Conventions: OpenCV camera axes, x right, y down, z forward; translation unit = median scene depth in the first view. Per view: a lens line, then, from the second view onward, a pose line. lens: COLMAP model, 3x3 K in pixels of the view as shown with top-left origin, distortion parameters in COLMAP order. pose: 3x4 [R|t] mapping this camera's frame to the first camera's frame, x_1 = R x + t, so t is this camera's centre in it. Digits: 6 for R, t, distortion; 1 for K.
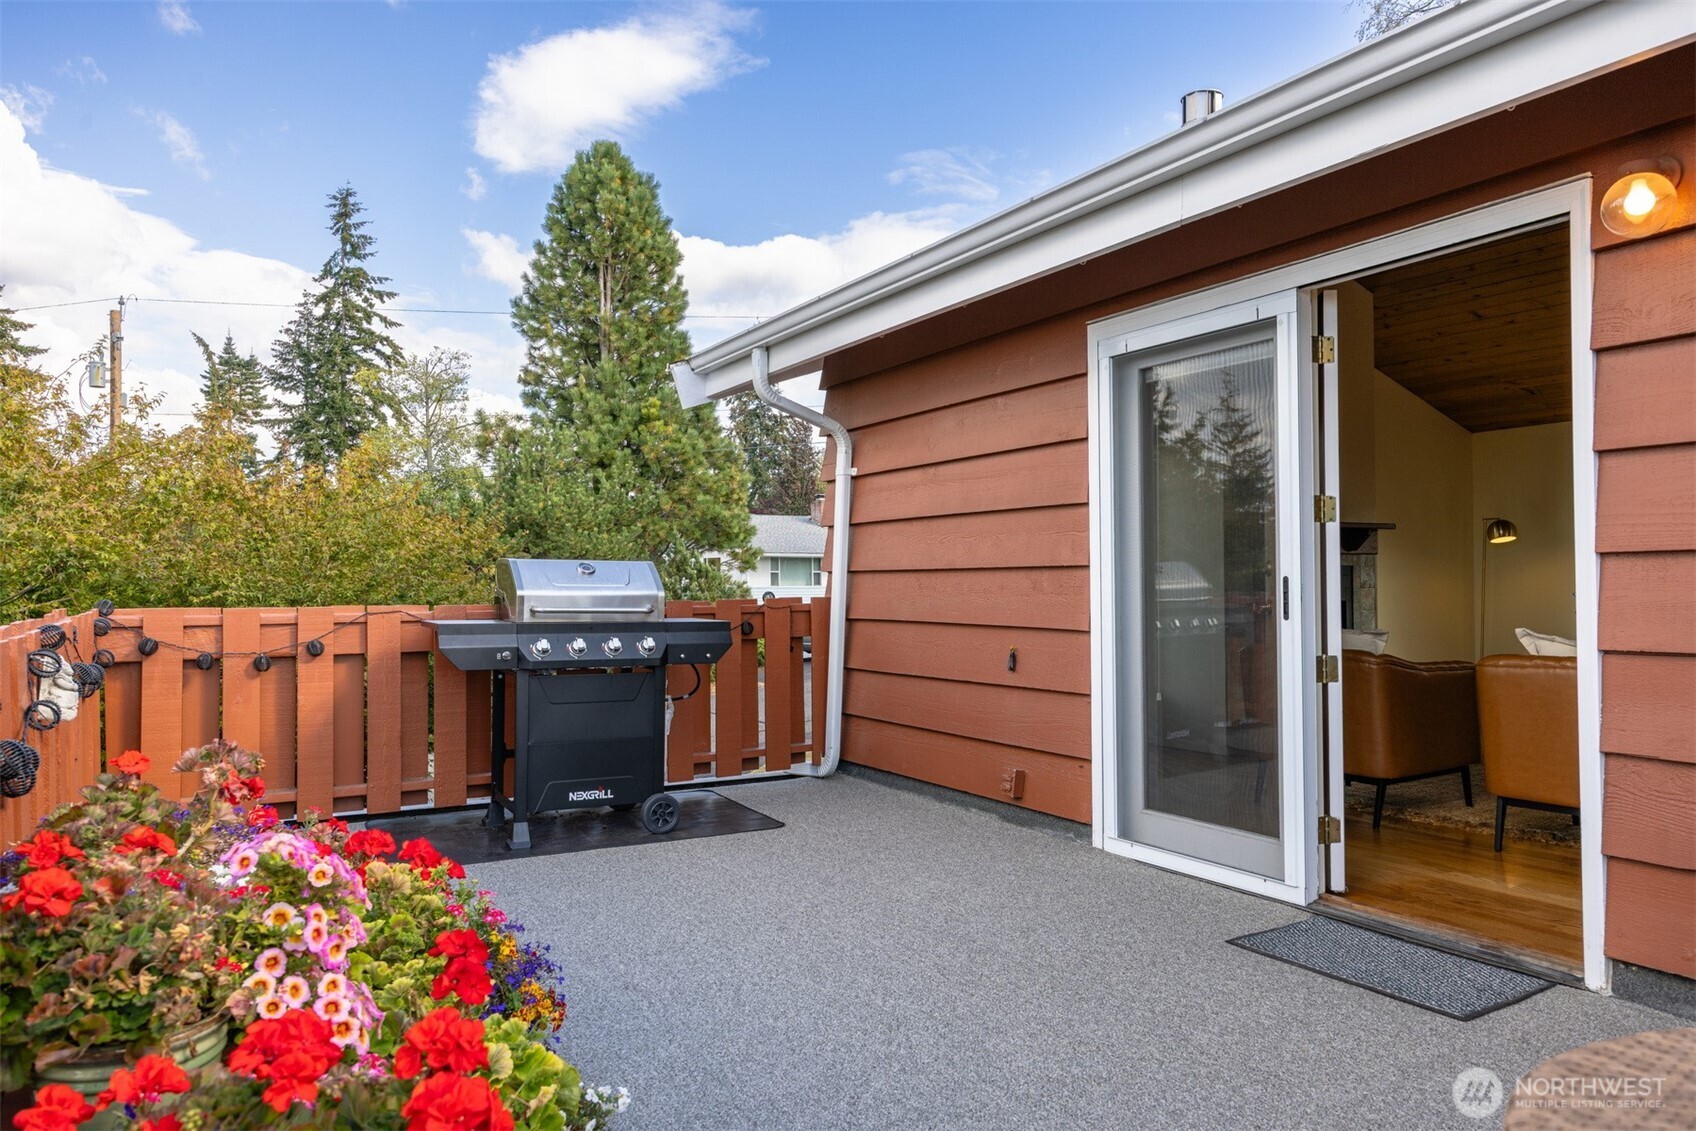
lens RADIAL K [[1147.6, 0, 849.9], [0, 1147.6, 571.1], [0, 0, 1]] dist [-0.000848, -0.000069]
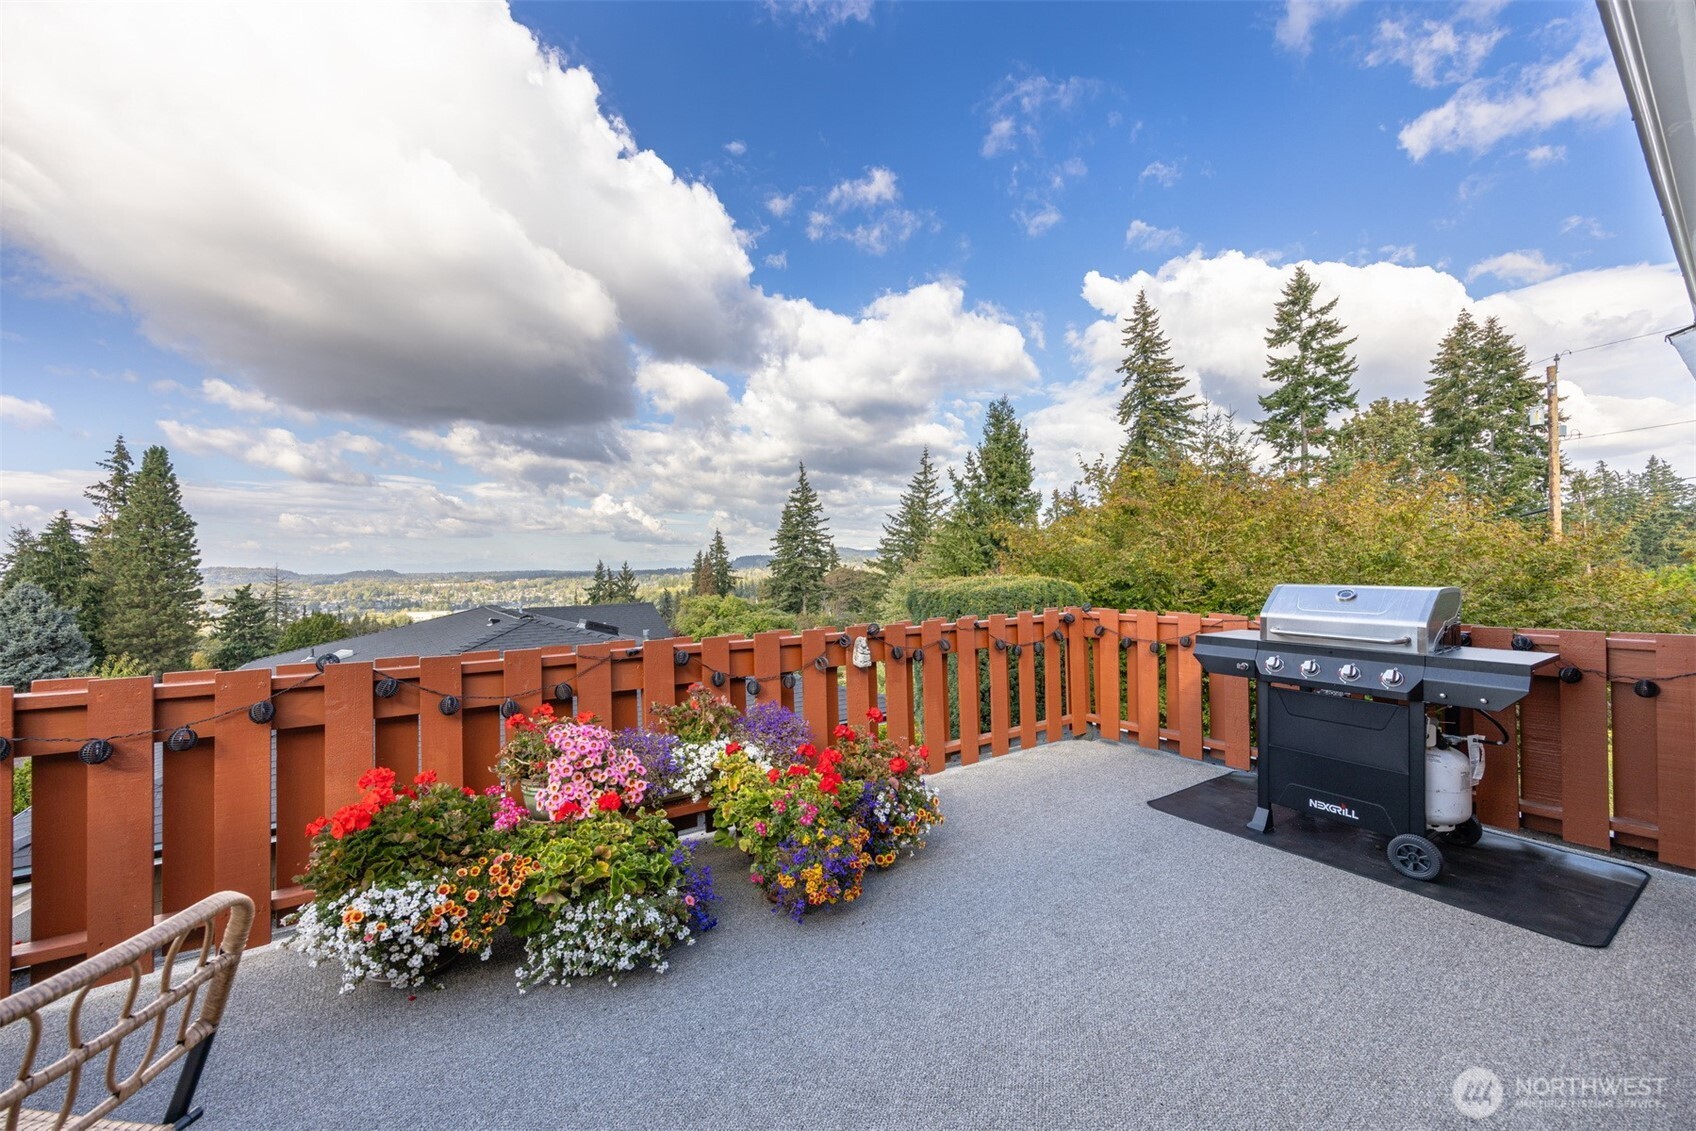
lens RADIAL K [[658.8, 0, 848.1], [0, 658.8, 561.0], [0, 0, 1]] dist [0.000815, 0.000026]
pose [[0.095639, -0.007251, -0.995390, 0.350178], [0.019611, 0.999793, -0.005399, -0.042010], [0.995223, -0.019005, 0.095762, 0.501512]]
